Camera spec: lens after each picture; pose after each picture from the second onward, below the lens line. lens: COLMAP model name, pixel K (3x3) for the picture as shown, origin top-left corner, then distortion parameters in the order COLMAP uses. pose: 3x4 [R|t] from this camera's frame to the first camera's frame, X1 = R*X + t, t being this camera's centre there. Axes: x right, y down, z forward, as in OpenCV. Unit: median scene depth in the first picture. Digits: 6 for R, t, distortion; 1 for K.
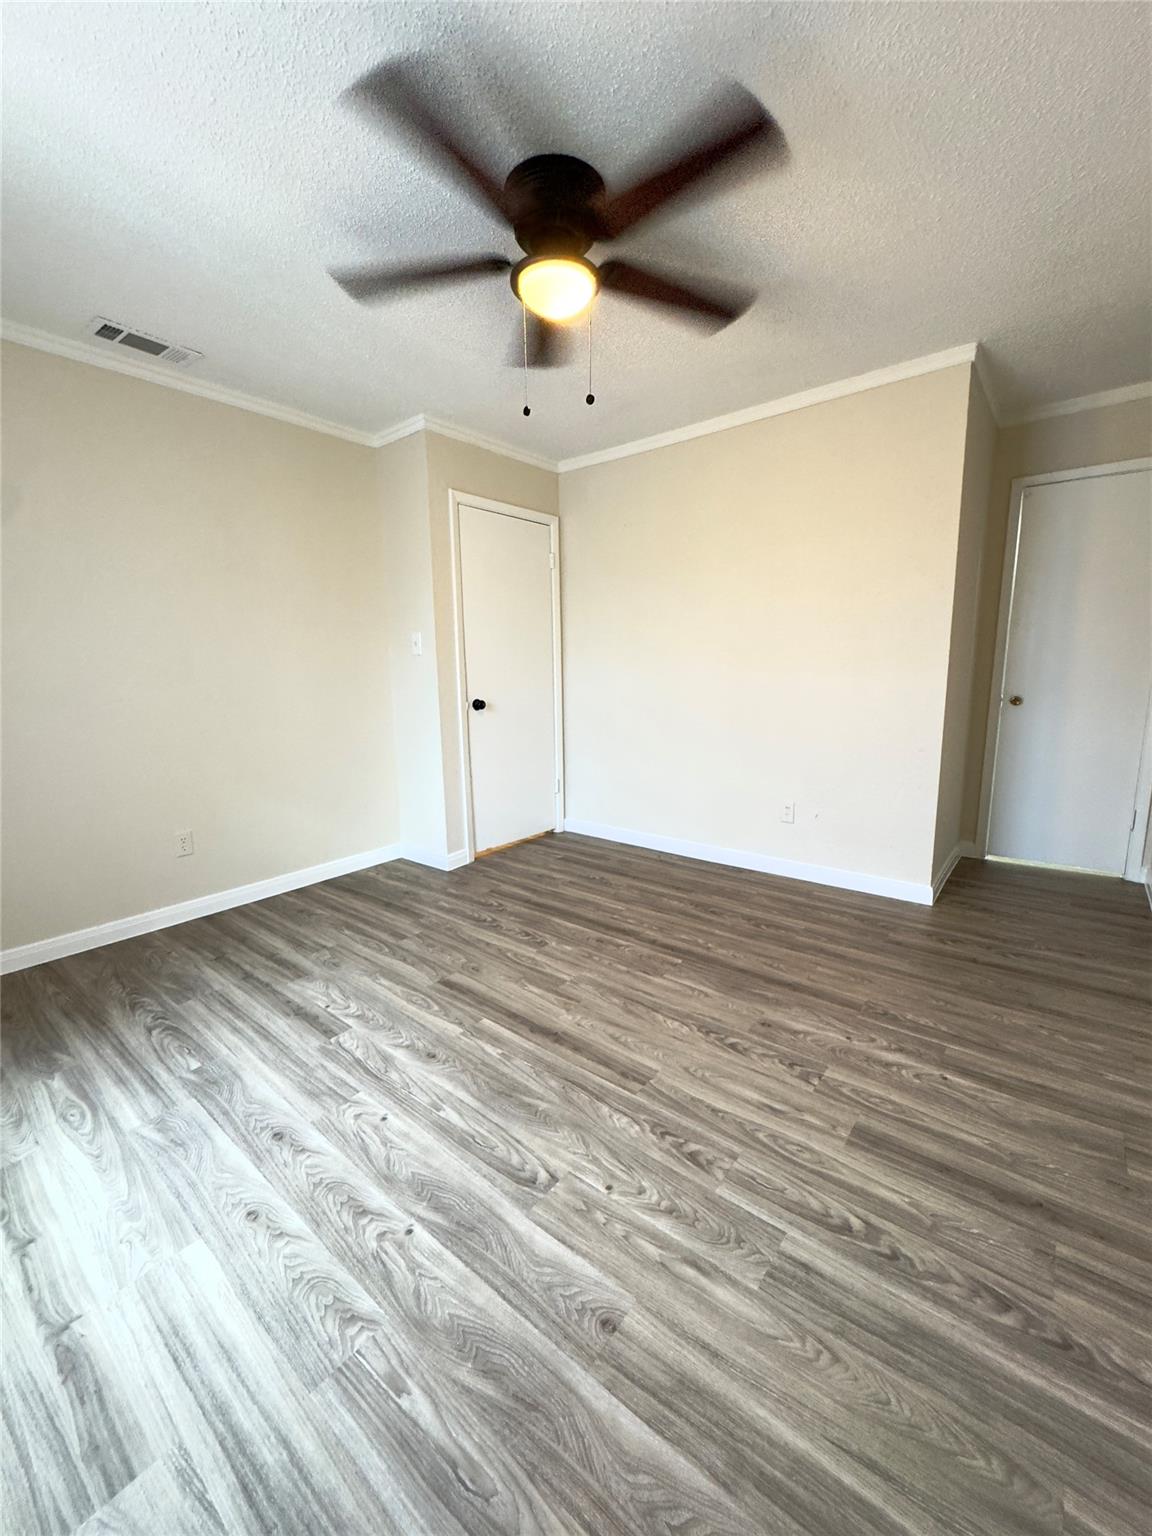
lens RADIAL K [[618.0, 0, 579.6], [0, 618.0, 773.1], [0, 0, 1]] dist [-0.000341, 0.000143]
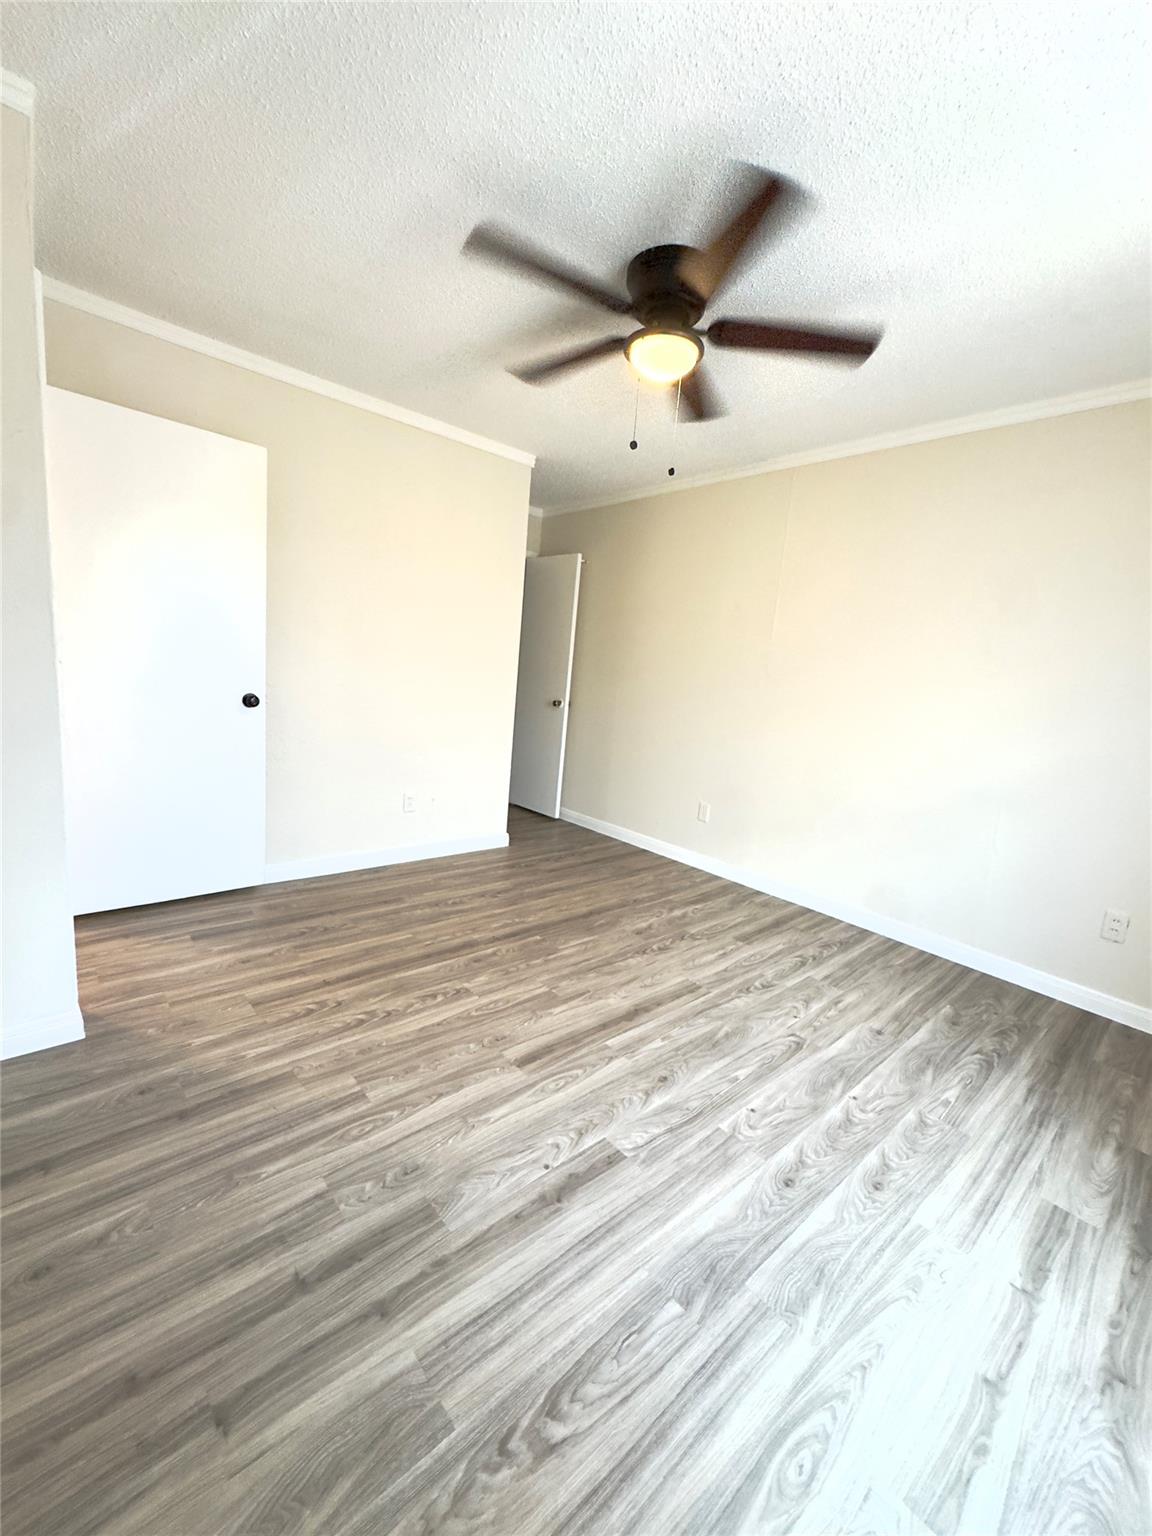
lens RADIAL K [[618.0, 0, 579.6], [0, 618.0, 773.1], [0, 0, 1]] dist [-0.000341, 0.000143]
pose [[0.156249, -0.134948, 0.978456, -1.120470], [0.081124, 0.989029, 0.123452, -0.160977], [-0.984381, 0.060087, 0.165483, 0.894050]]
